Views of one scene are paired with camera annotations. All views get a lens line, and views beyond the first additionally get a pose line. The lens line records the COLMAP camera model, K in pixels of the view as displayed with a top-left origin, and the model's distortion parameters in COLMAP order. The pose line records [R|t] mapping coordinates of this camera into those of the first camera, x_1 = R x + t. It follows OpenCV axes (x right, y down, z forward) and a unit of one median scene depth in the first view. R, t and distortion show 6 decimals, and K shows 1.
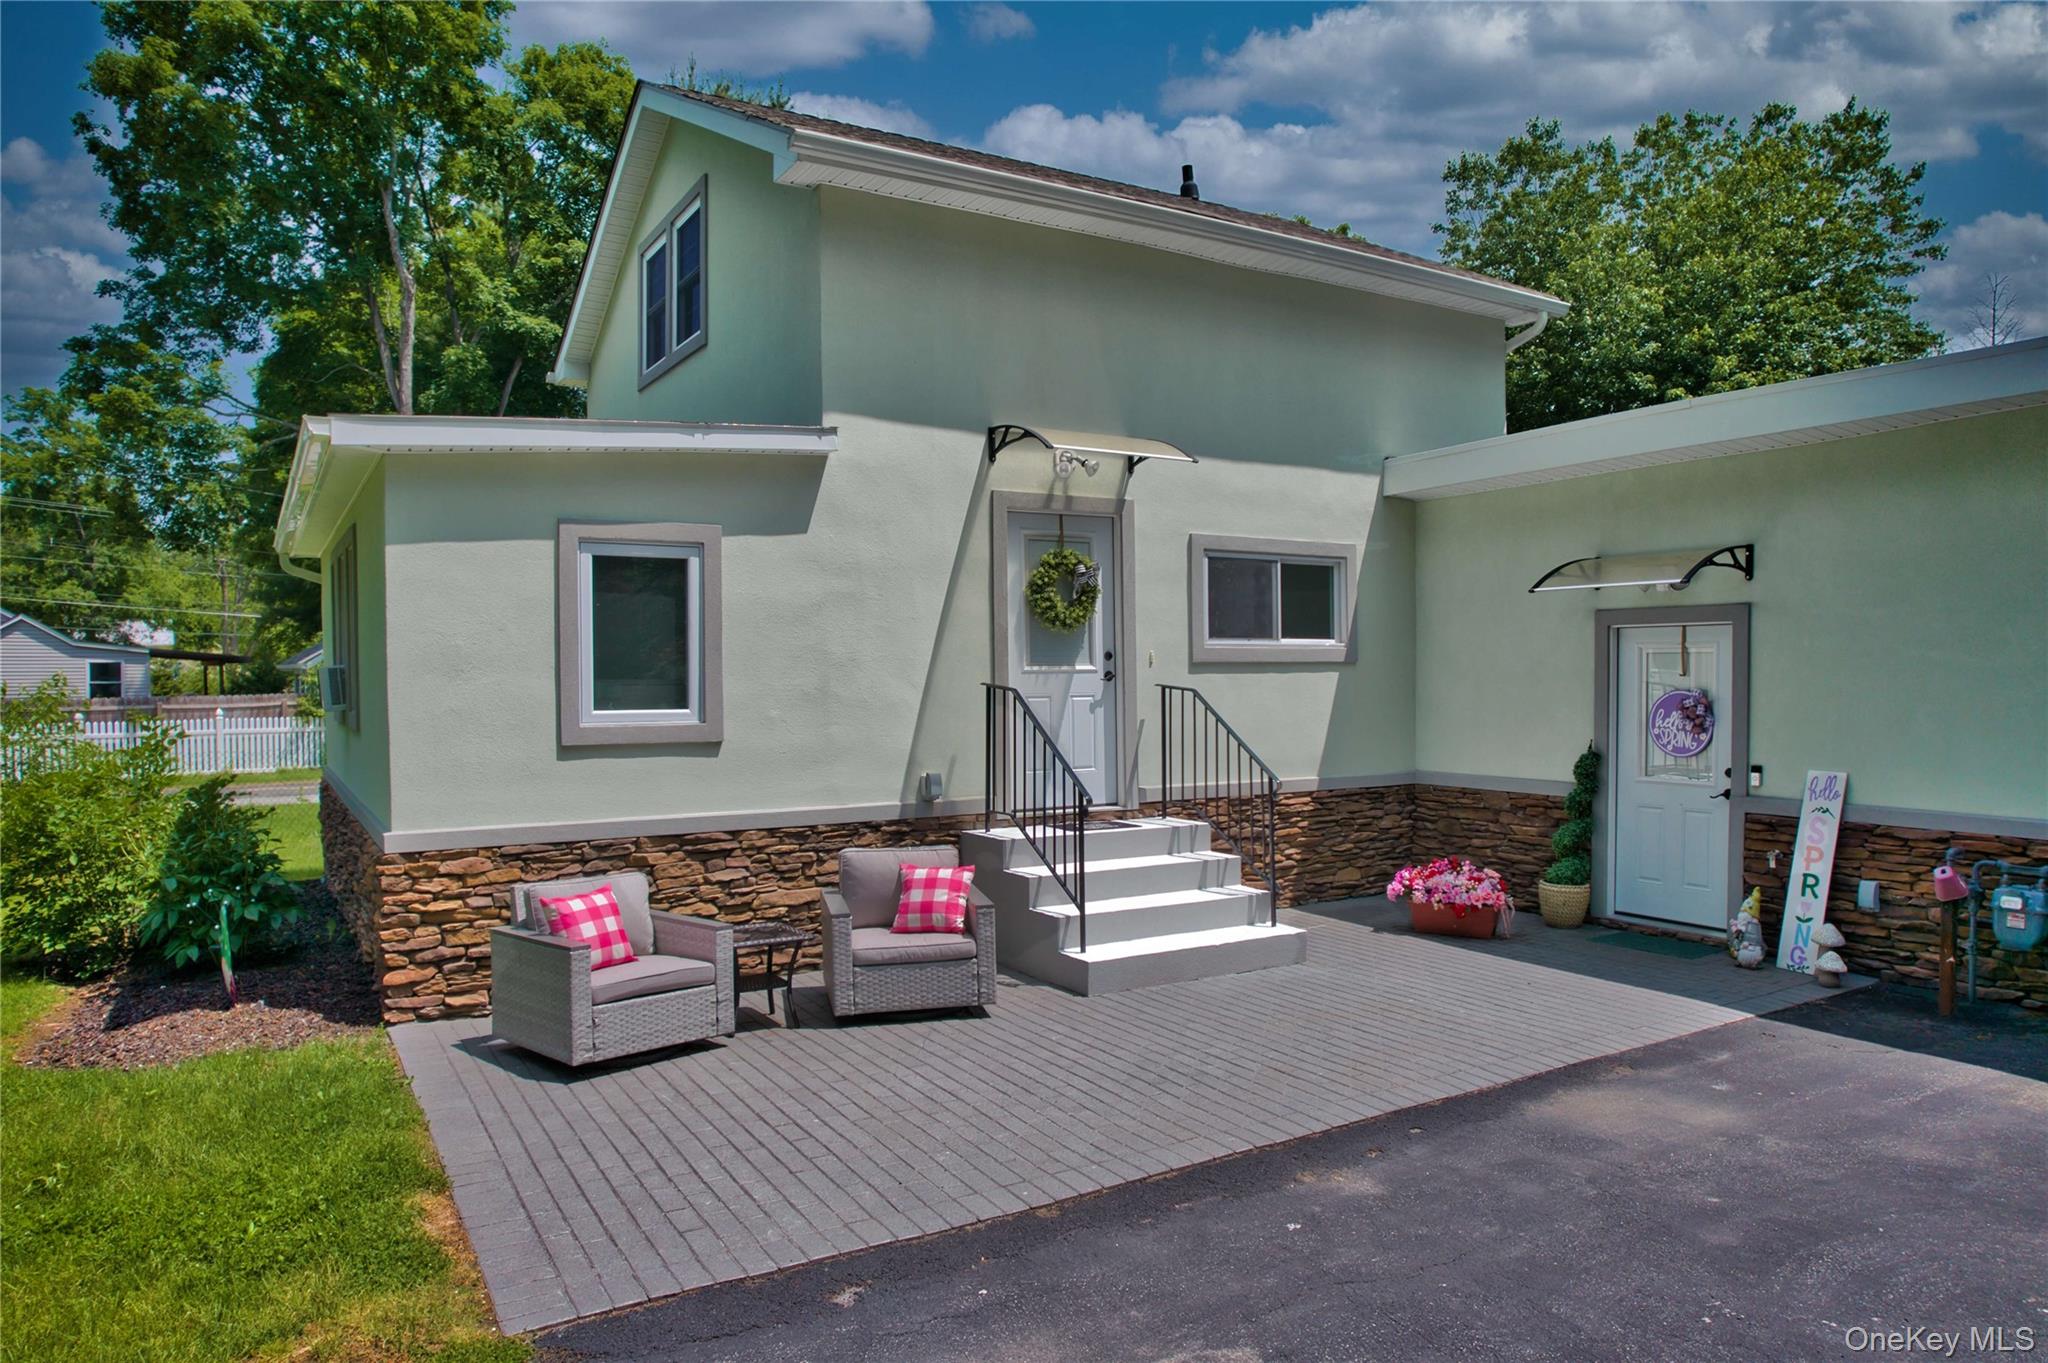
lens RADIAL K [[1308.4, 0, 1033.2], [0, 1308.4, 708.6], [0, 0, 1]] dist [-0.073896, 0.058454]
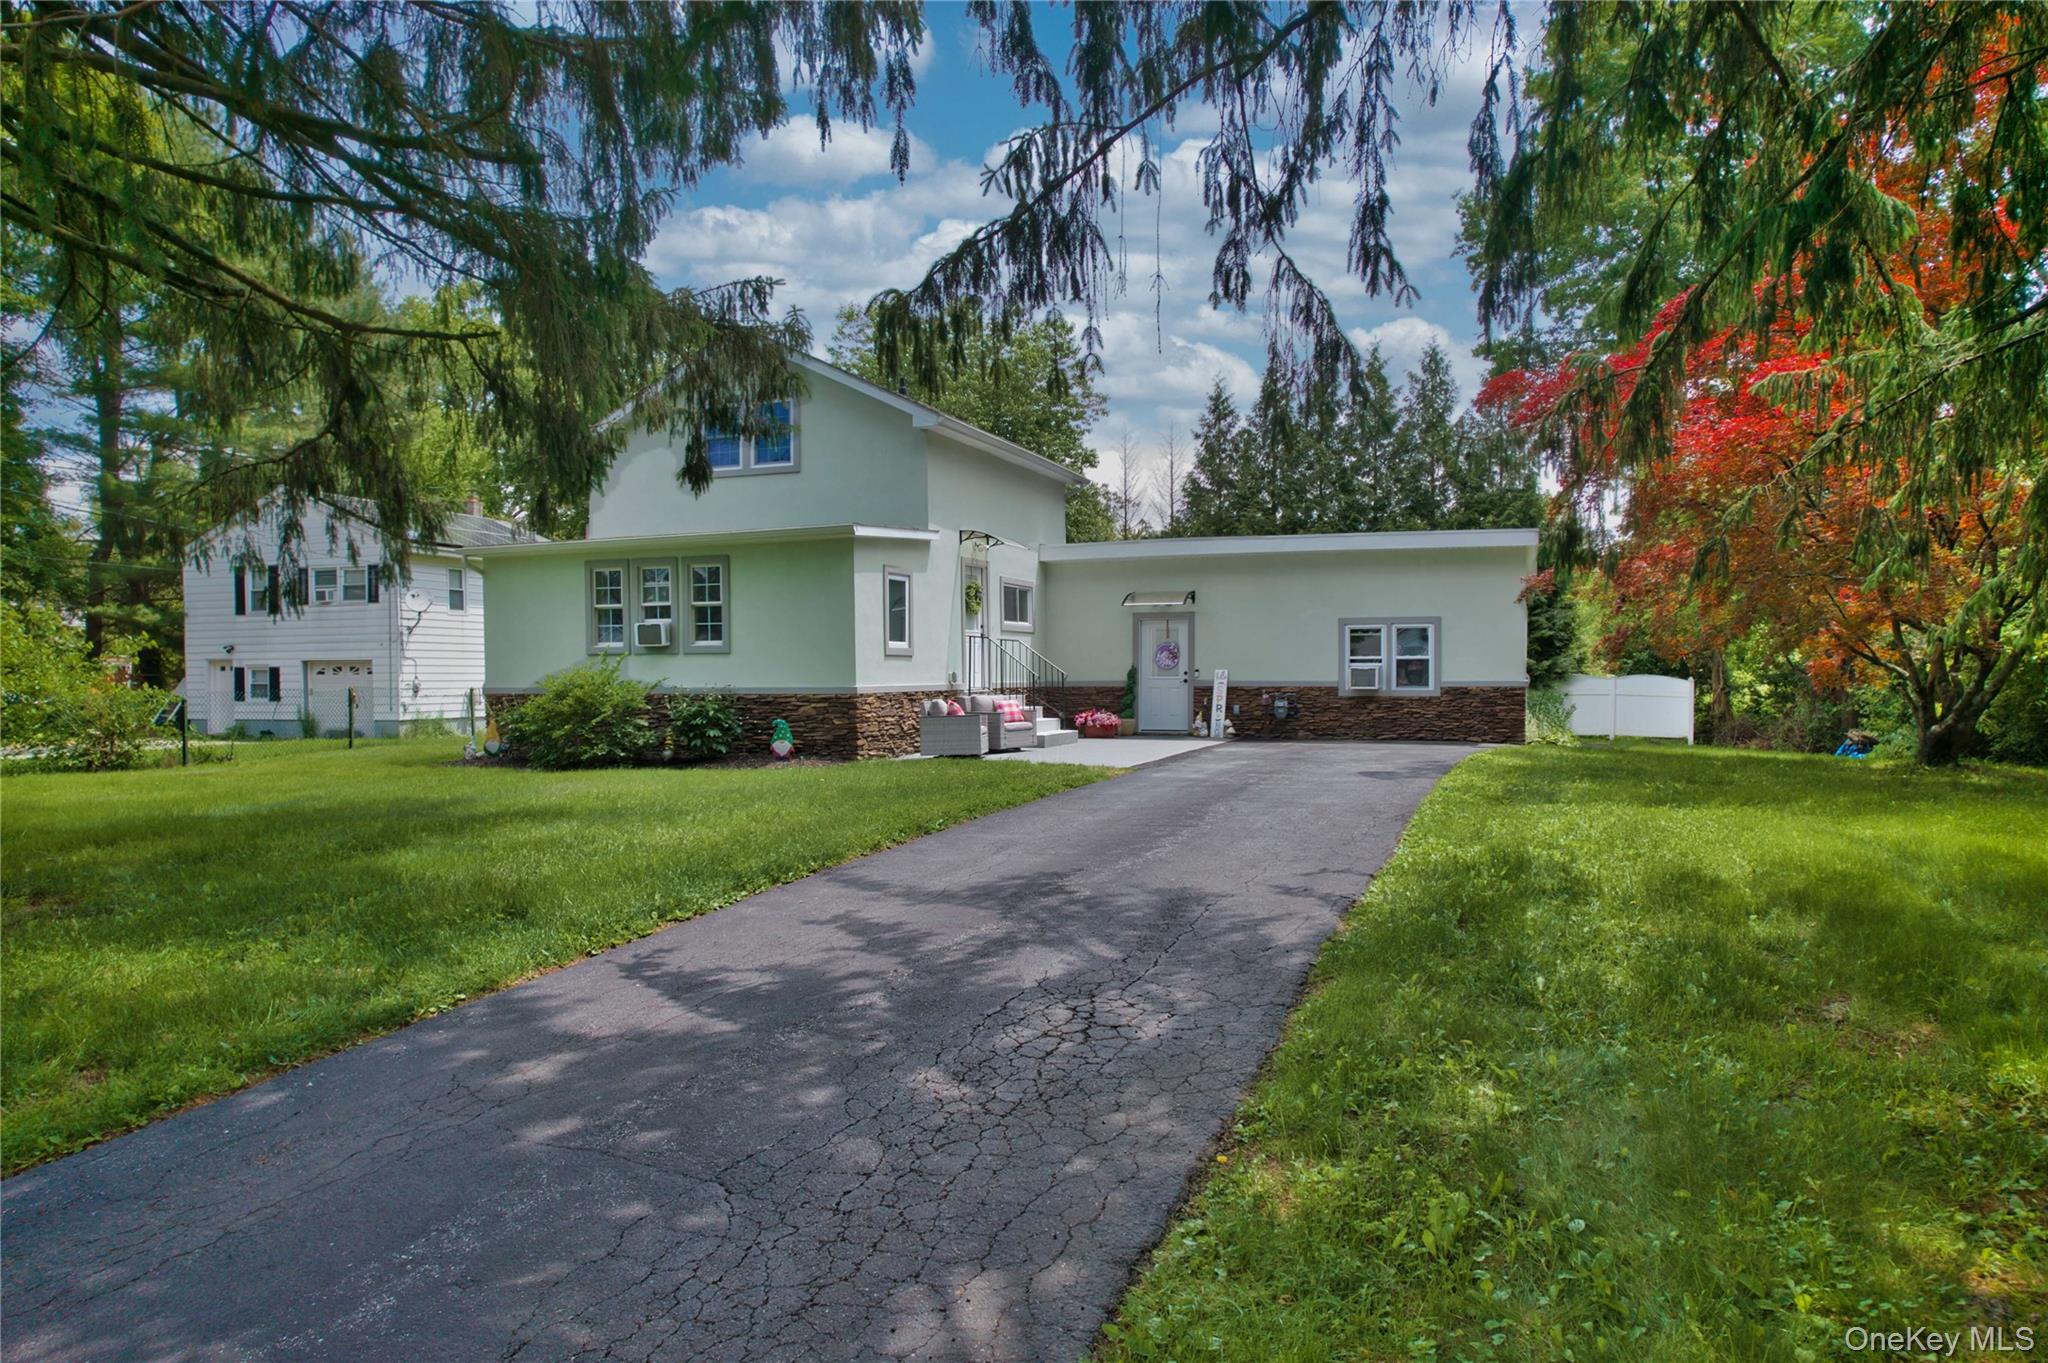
lens RADIAL K [[1308.4, 0, 1033.2], [0, 1308.4, 708.6], [0, 0, 1]] dist [-0.073896, 0.058454]
pose [[0.782251, -0.016336, 0.622750, -1.557620], [0.016977, 0.999844, 0.004902, 0.113965], [-0.622732, 0.006738, 0.782406, -1.054061]]
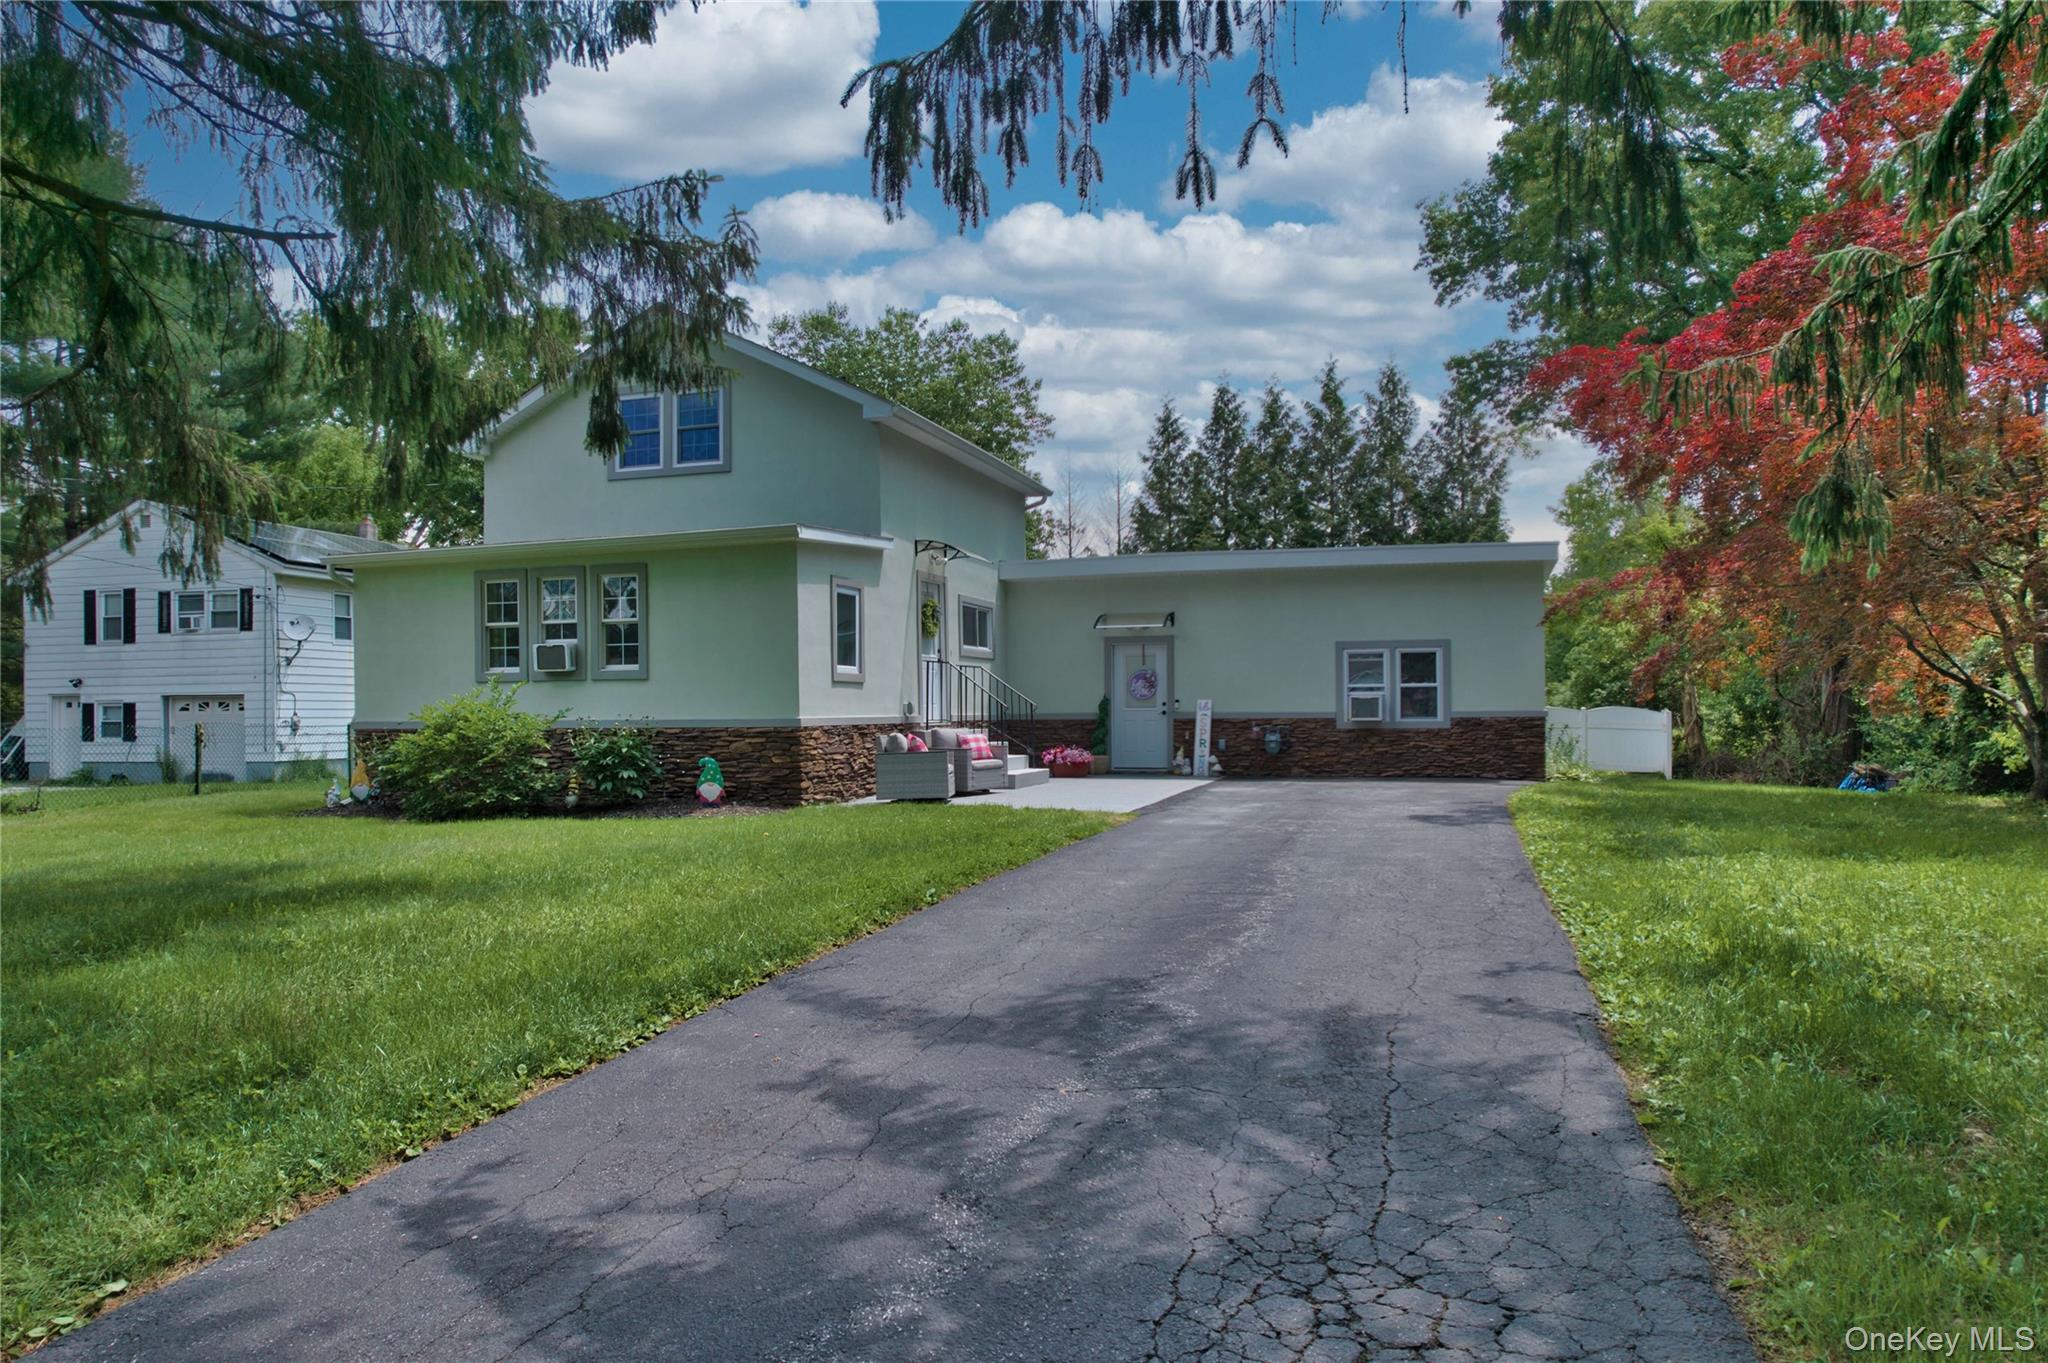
lens RADIAL K [[1308.4, 0, 1033.2], [0, 1308.4, 708.6], [0, 0, 1]] dist [-0.073896, 0.058454]
pose [[0.743733, -0.000589, 0.668476, -1.409212], [0.021977, 0.999481, -0.023571, 0.119876], [-0.668115, 0.032222, 0.743360, -0.742365]]
